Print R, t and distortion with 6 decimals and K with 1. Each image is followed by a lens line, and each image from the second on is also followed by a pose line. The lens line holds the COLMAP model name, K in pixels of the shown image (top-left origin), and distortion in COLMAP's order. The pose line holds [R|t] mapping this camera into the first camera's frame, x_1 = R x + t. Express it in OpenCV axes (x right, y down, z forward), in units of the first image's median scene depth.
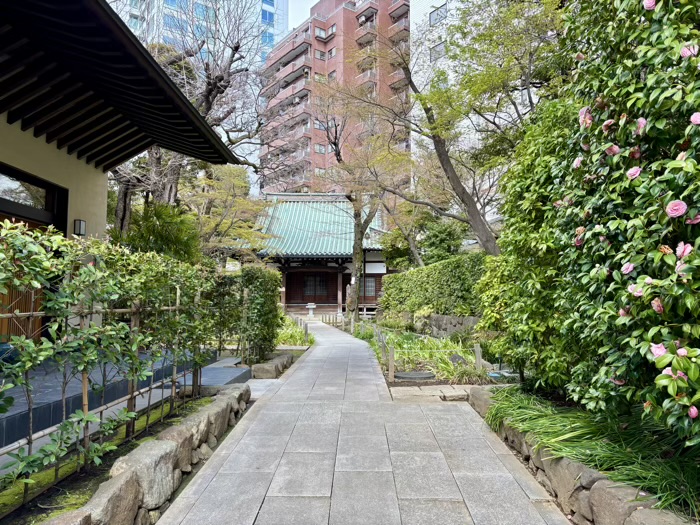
lens RADIAL K [[530.7, 0, 351.3], [0, 530.7, 261.0], [0, 0, 1]] dist [0.015276, -0.012627]
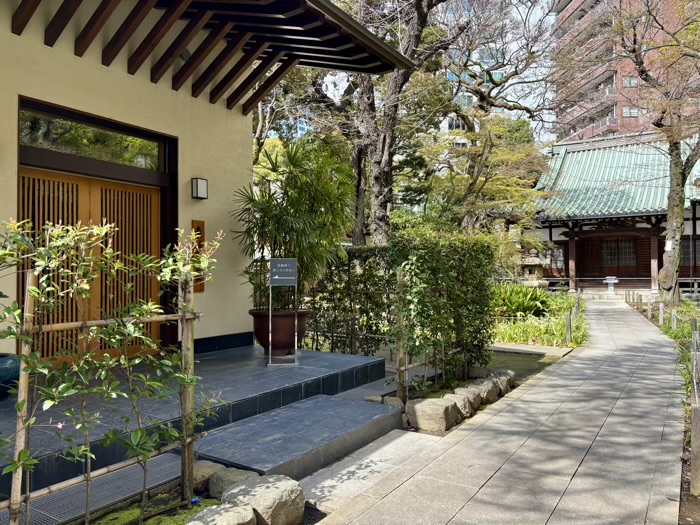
lens RADIAL K [[530.7, 0, 345.4], [0, 530.7, 266.9], [0, 0, 1]] dist [0.015276, -0.012627]
pose [[0.839195, -0.017632, -0.543545, 0.022745], [0.052622, 0.997417, 0.048890, 0.007380], [0.541279, -0.069631, 0.837955, 0.156054]]
